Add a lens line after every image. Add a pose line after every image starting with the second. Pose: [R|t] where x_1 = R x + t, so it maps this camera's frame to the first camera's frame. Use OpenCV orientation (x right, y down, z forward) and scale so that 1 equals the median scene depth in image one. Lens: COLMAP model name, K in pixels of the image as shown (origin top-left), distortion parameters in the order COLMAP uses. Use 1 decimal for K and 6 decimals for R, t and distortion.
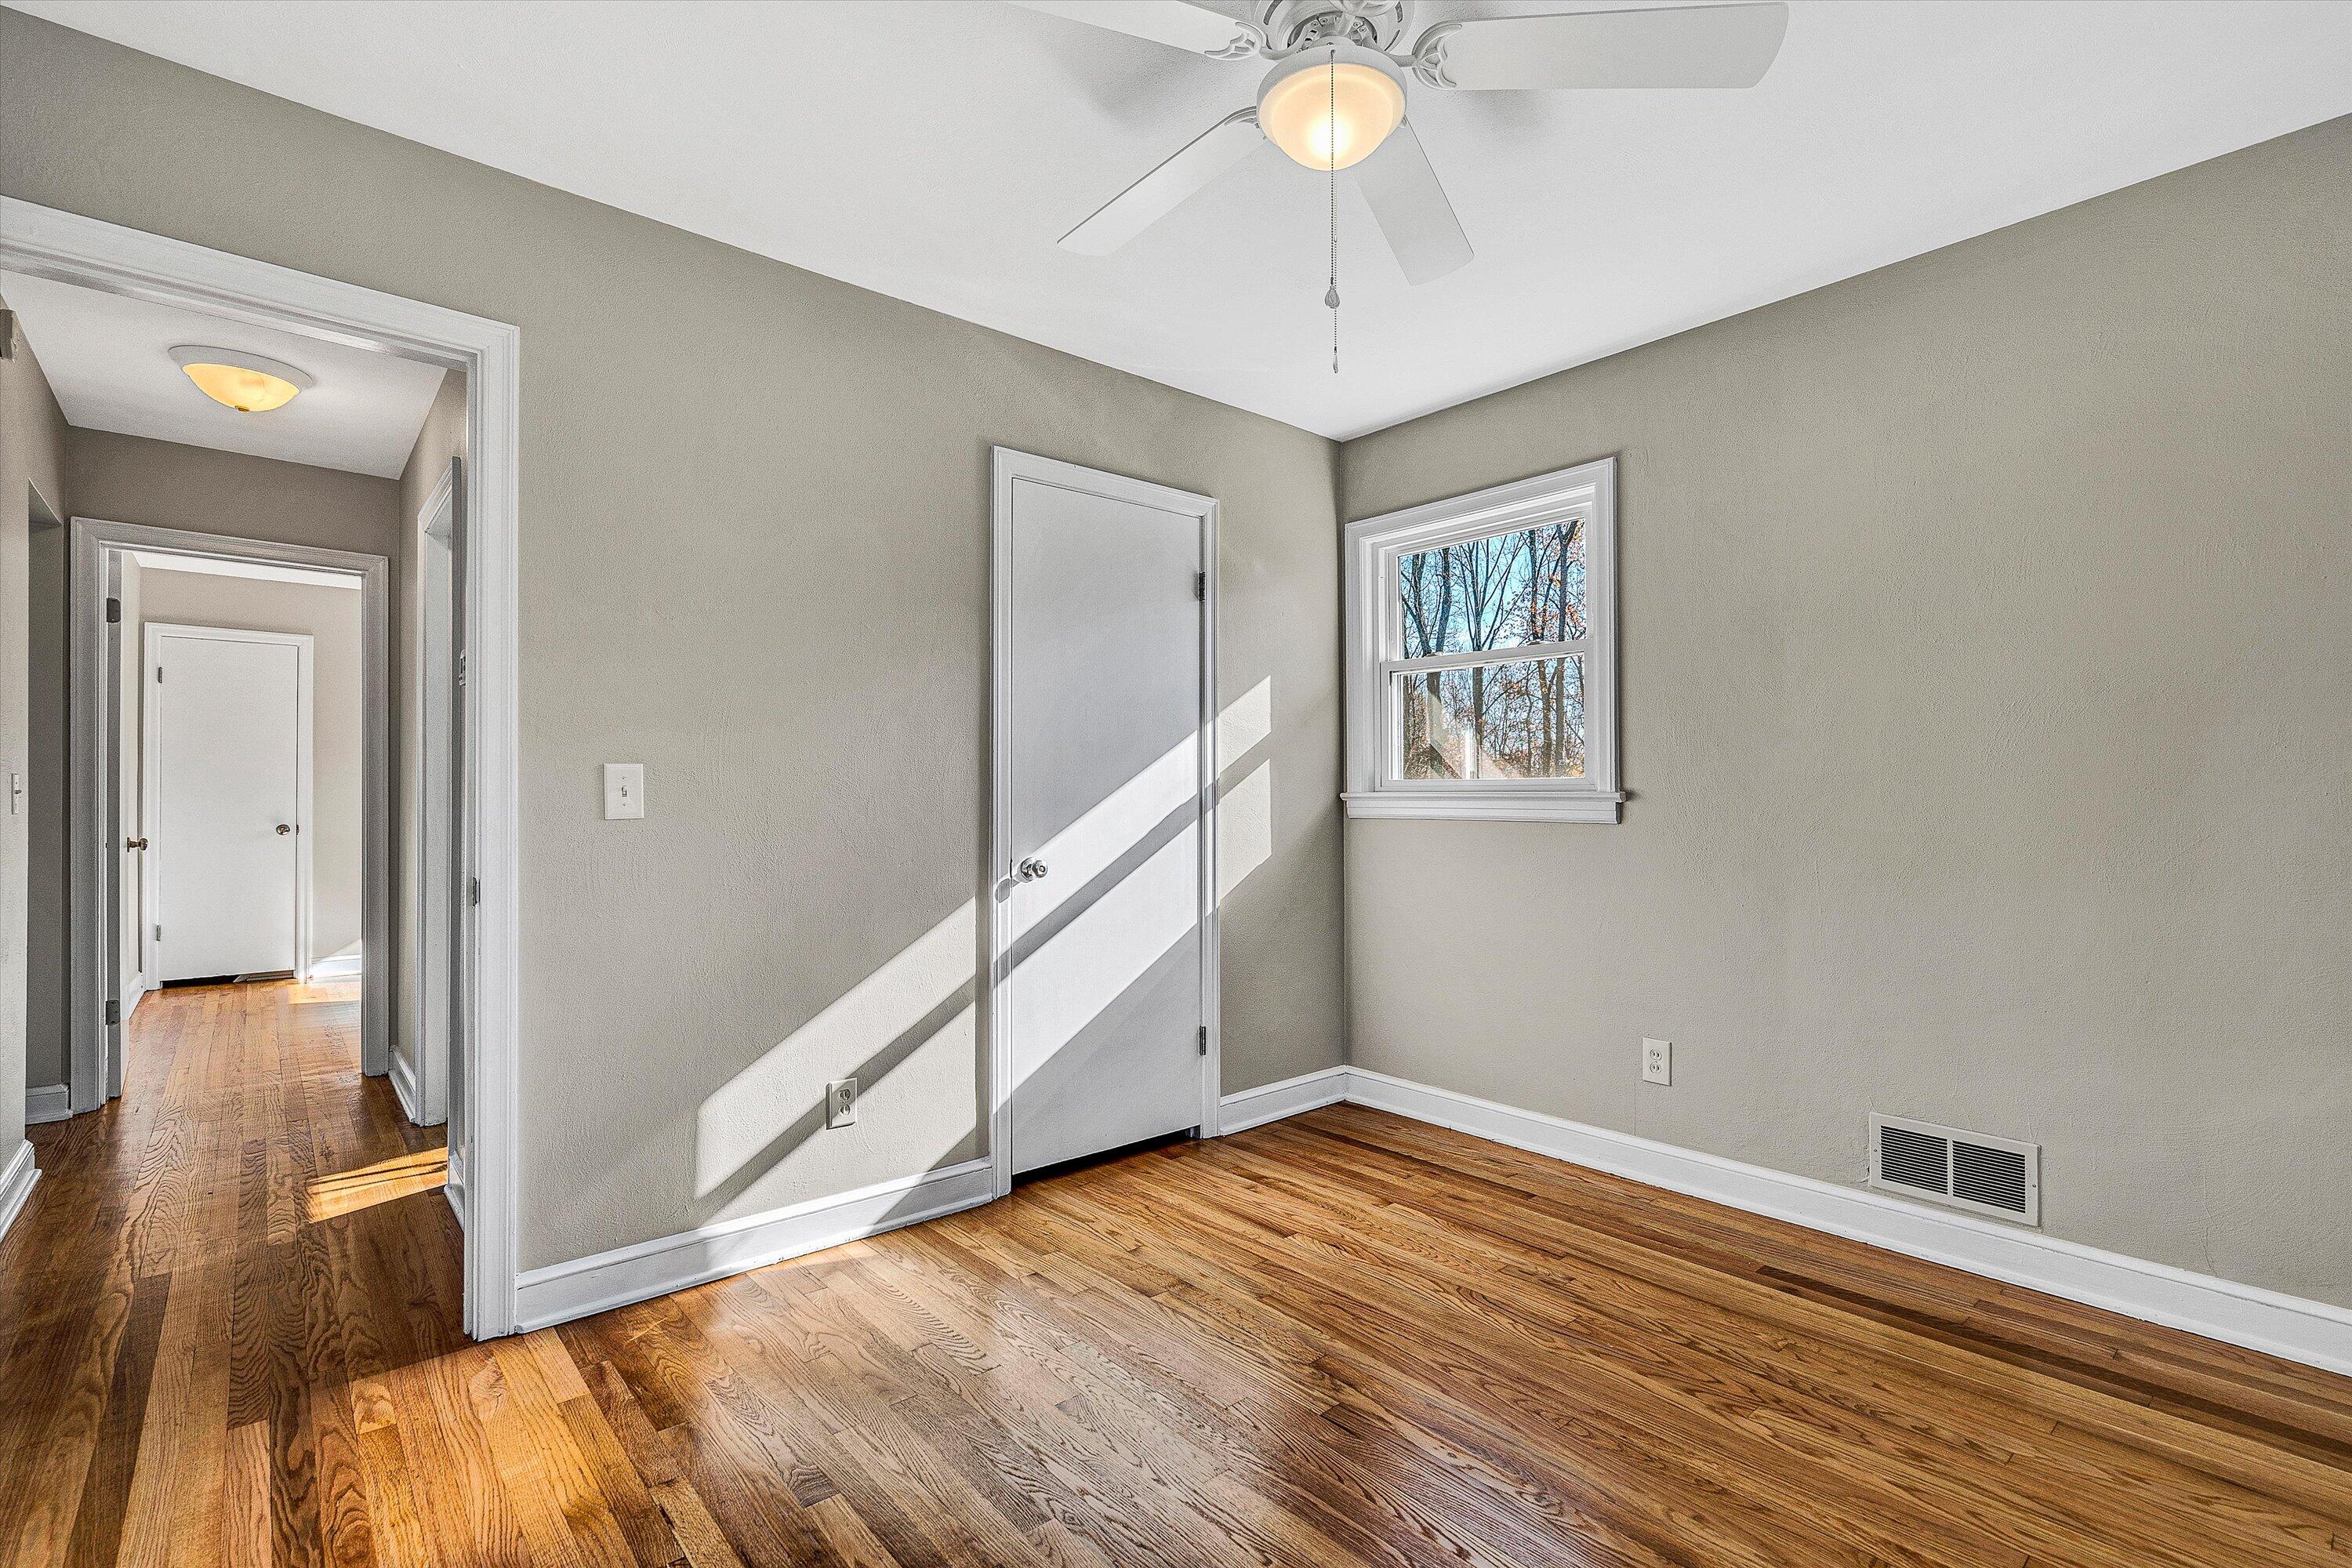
lens RADIAL K [[1140.9, 0, 1170.5], [0, 1140.9, 771.7], [0, 0, 1]] dist [0.038738, 0.000317]
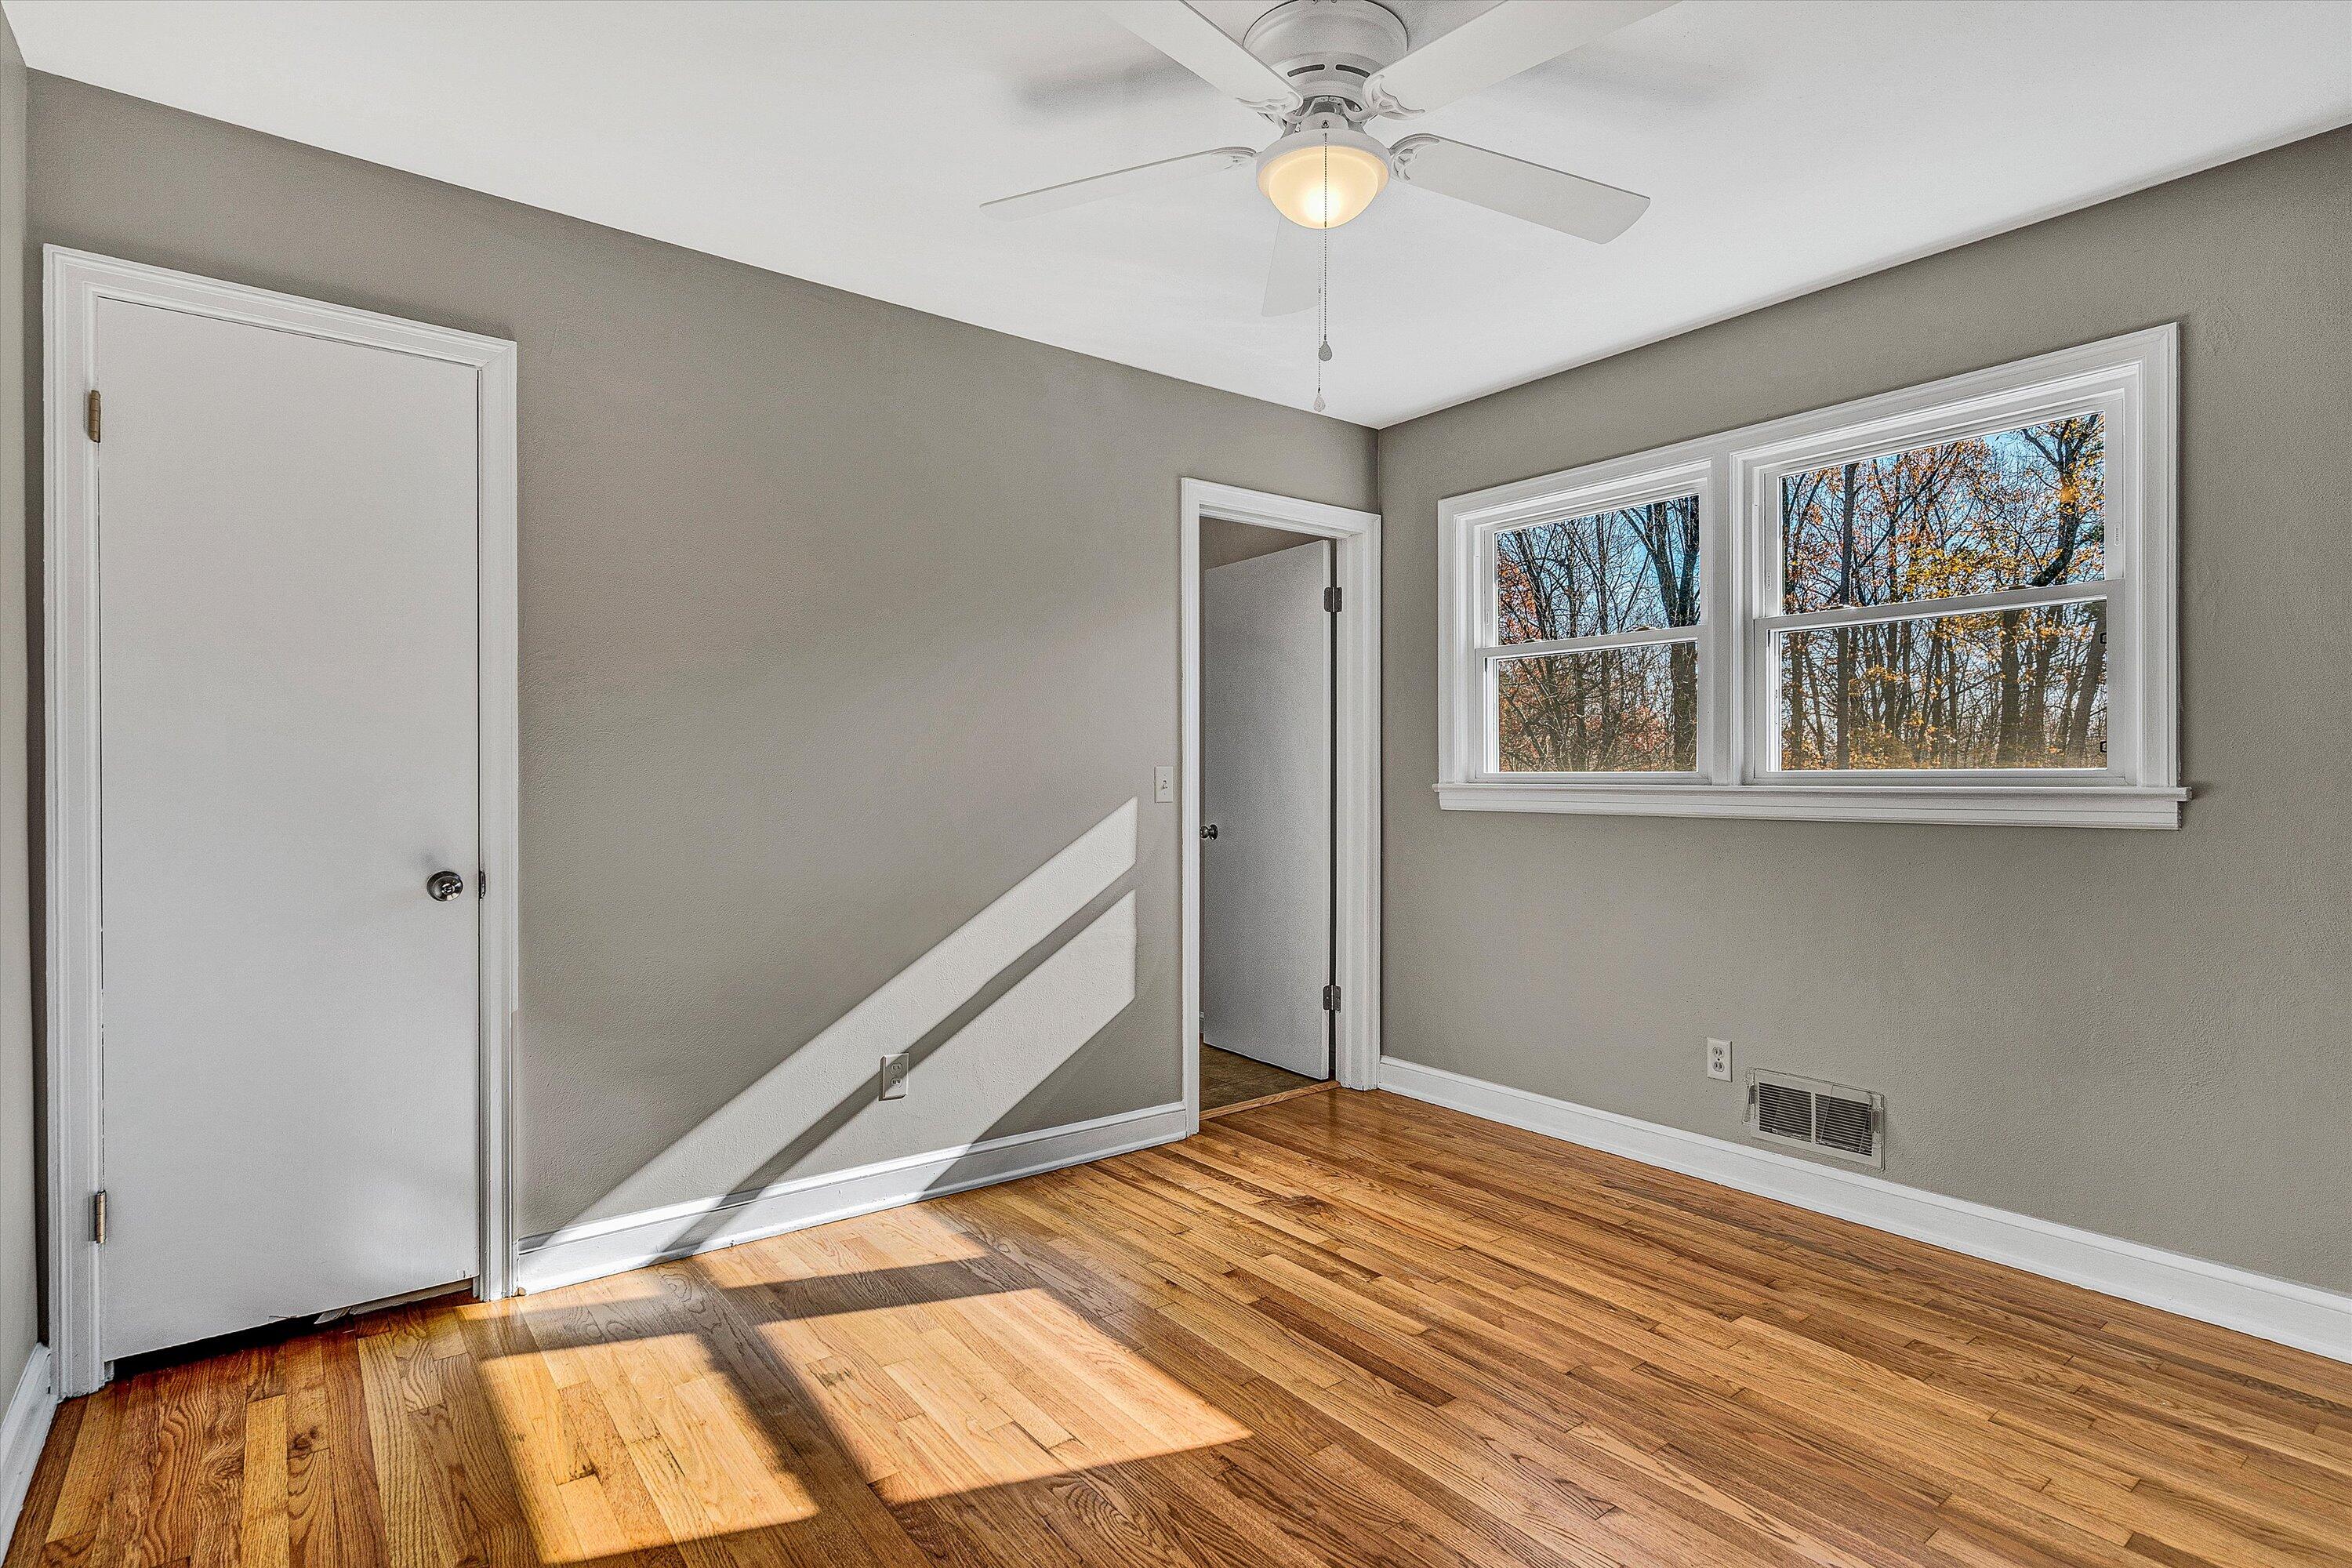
lens RADIAL K [[1127.8, 0, 1187.5], [0, 1127.8, 779.2], [0, 0, 1]] dist [0.002292, 0.000333]
pose [[0.999993, 0.002504, 0.002912, -0.198025], [-0.002544, 0.999904, 0.013628, 0.004377], [-0.002878, -0.013635, 0.999903, 0.242795]]
